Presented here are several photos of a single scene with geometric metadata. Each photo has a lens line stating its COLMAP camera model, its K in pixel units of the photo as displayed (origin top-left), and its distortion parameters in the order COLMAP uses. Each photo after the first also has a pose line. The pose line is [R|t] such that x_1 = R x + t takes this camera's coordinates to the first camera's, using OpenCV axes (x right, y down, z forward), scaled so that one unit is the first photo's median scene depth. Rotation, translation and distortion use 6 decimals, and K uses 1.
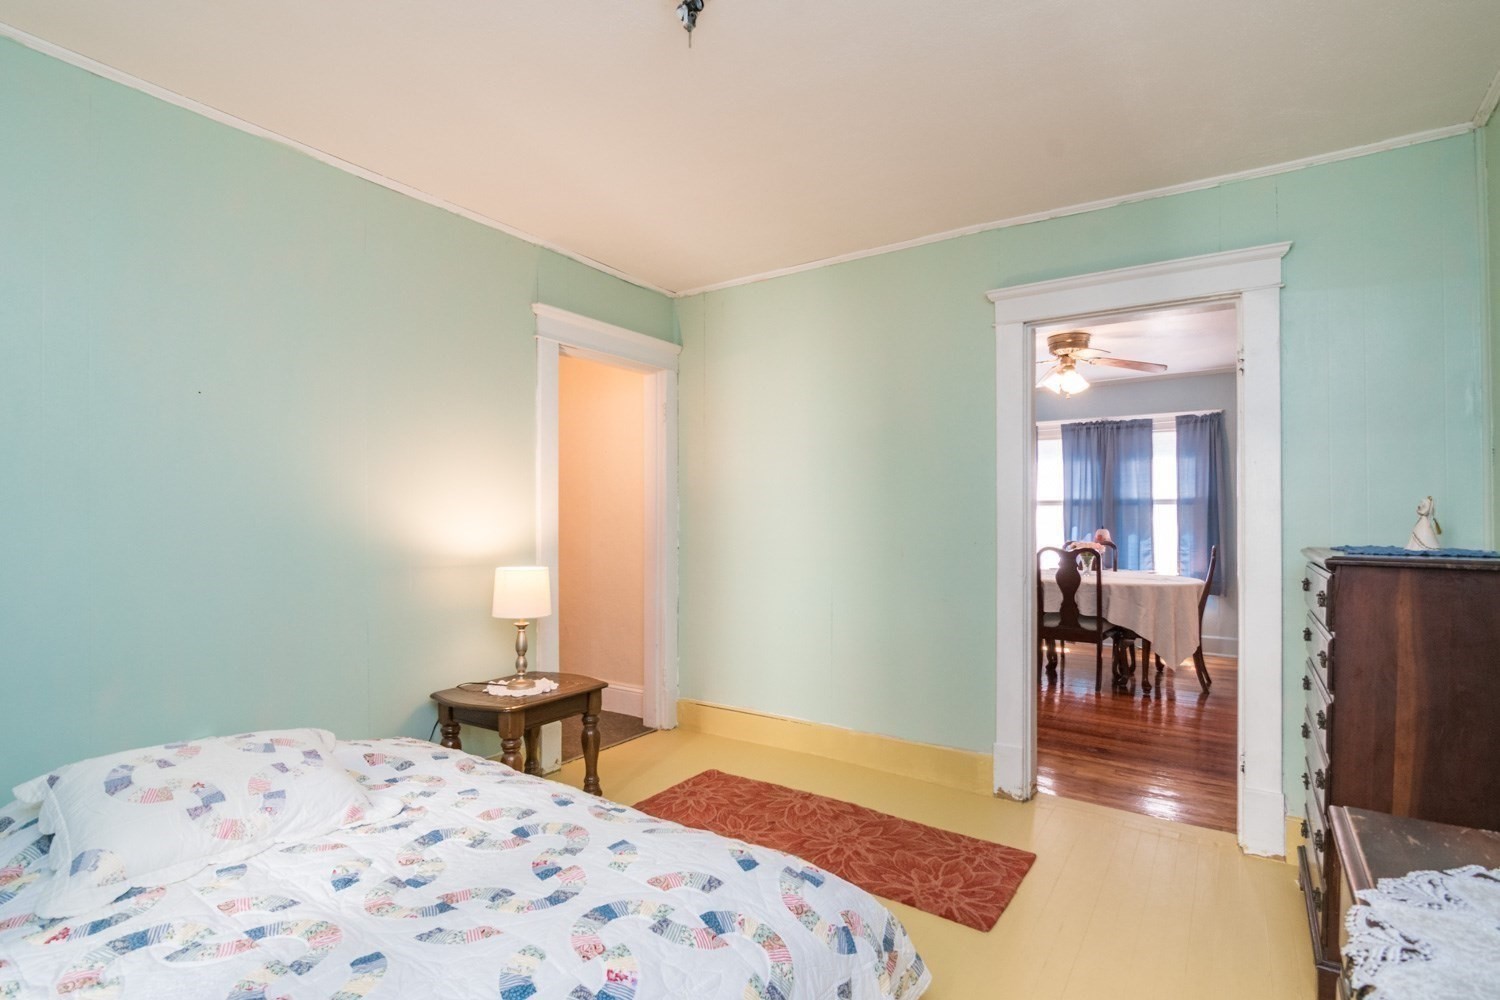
lens RADIAL K [[717.2, 0, 751.7], [0, 717.2, 515.6], [0, 0, 1]] dist [-0.002714, -0.000719]
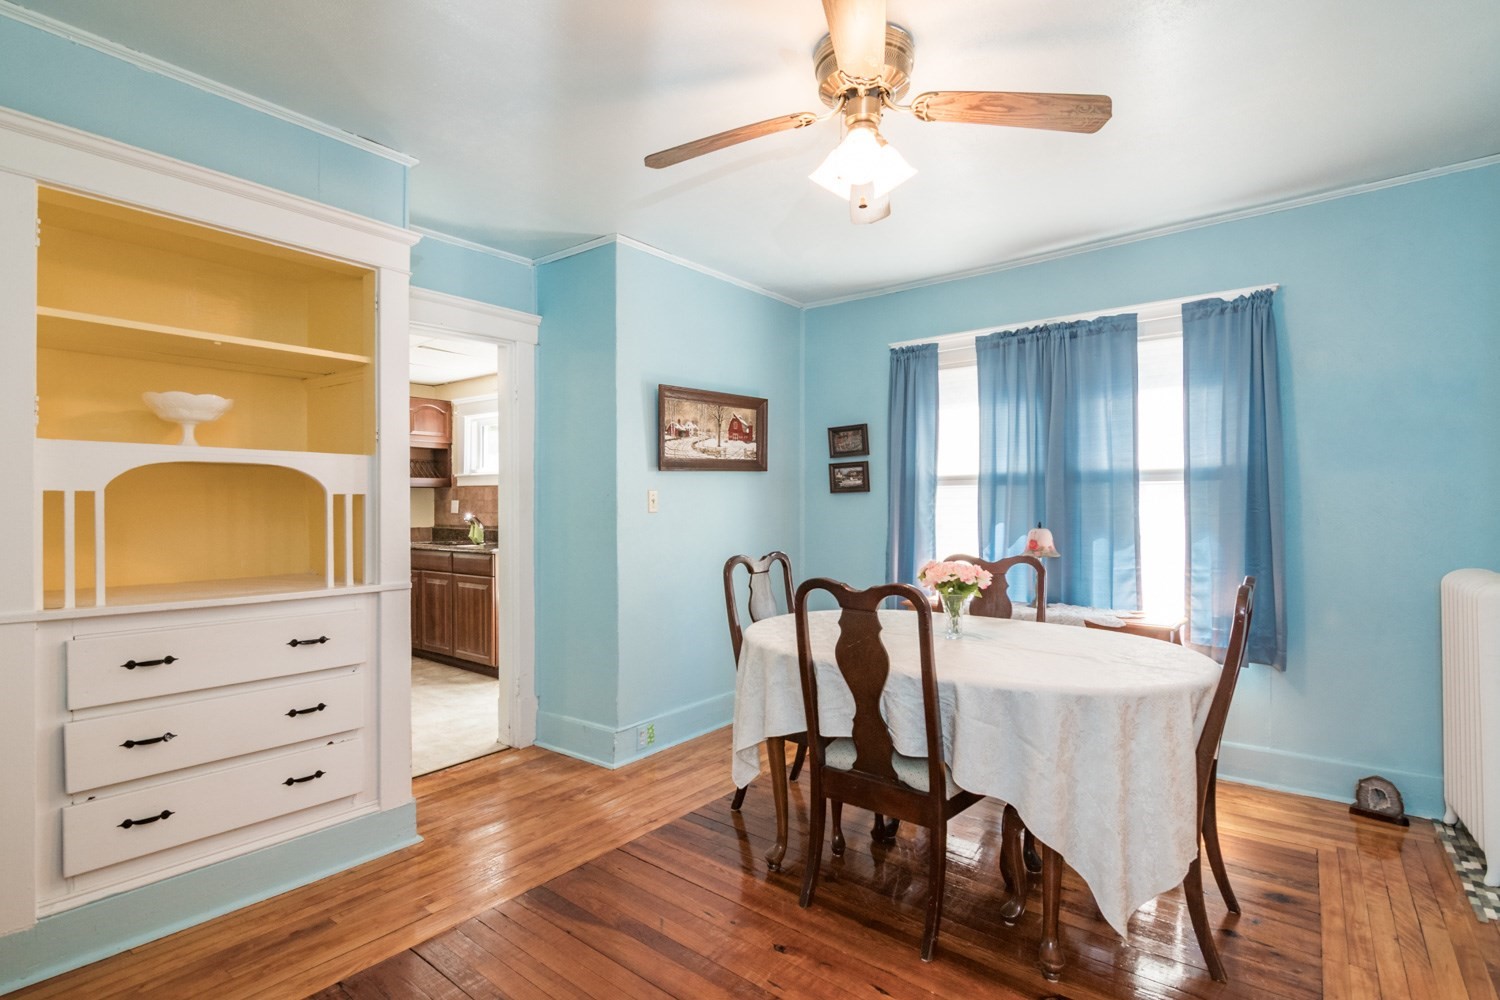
lens RADIAL K [[715.7, 0, 751.2], [0, 715.7, 508.3], [0, 0, 1]] dist [-0.012158, -0.000489]
pose [[0.997515, 0.001073, -0.070443, 0.320185], [-0.000820, 0.999993, 0.003624, 0.002501], [0.070446, -0.003557, 0.997509, 0.471982]]
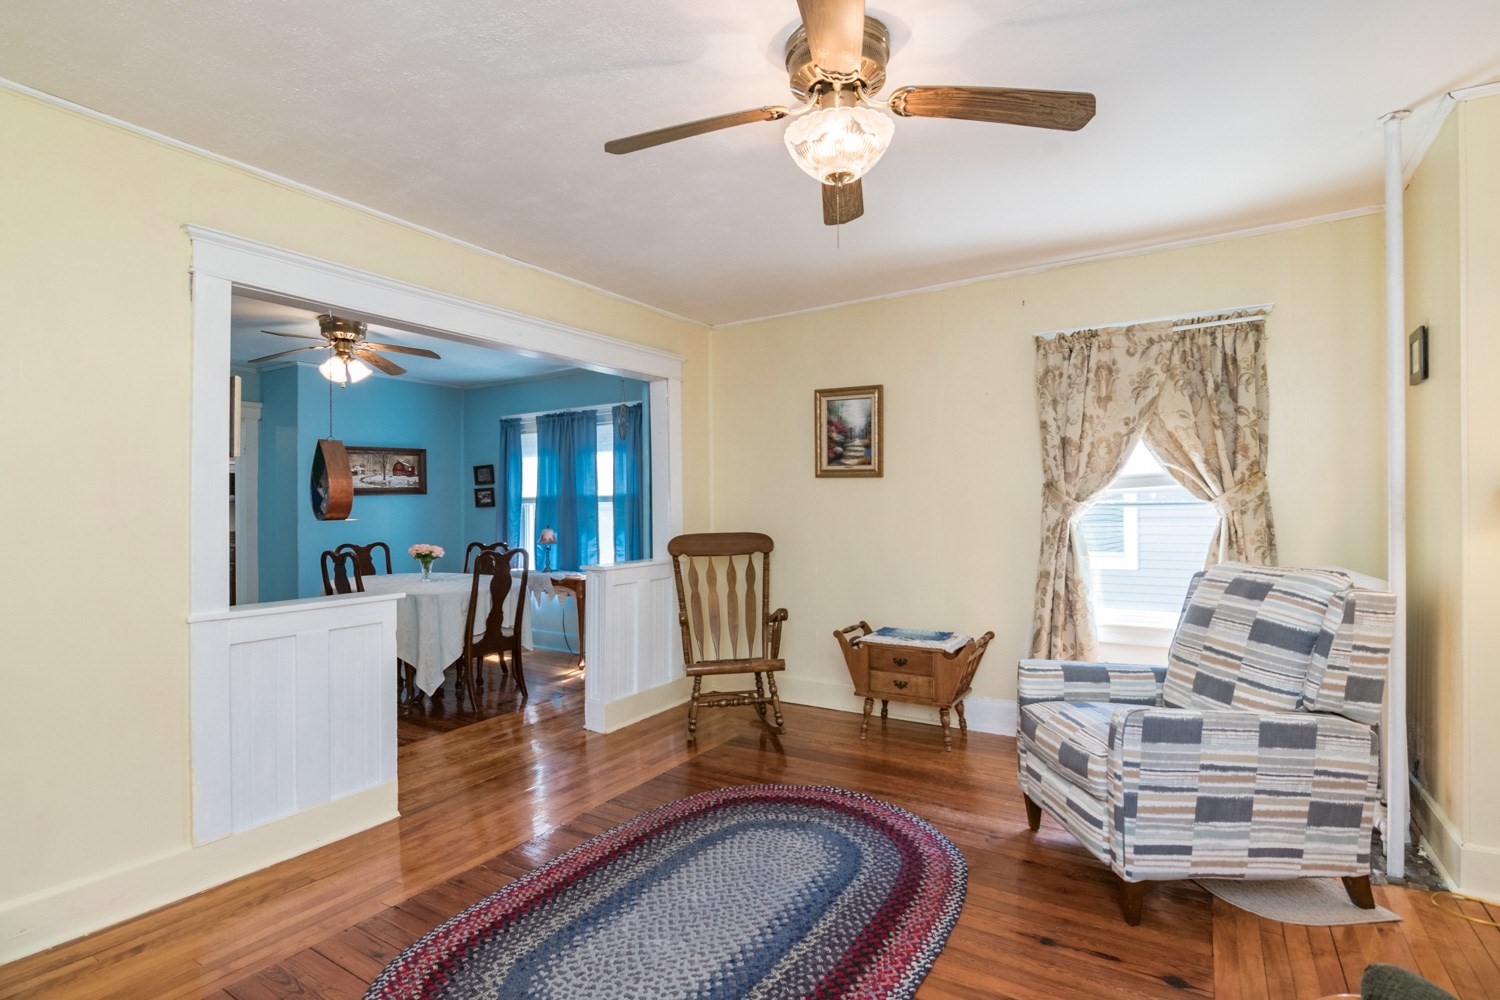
lens RADIAL K [[715.7, 0, 751.2], [0, 715.7, 508.3], [0, 0, 1]] dist [-0.012158, -0.000489]
pose [[0.999340, -0.003674, 0.036151, 0.725190], [0.003714, 0.999993, -0.001034, -0.005164], [-0.036147, 0.001168, 0.999346, 0.063188]]
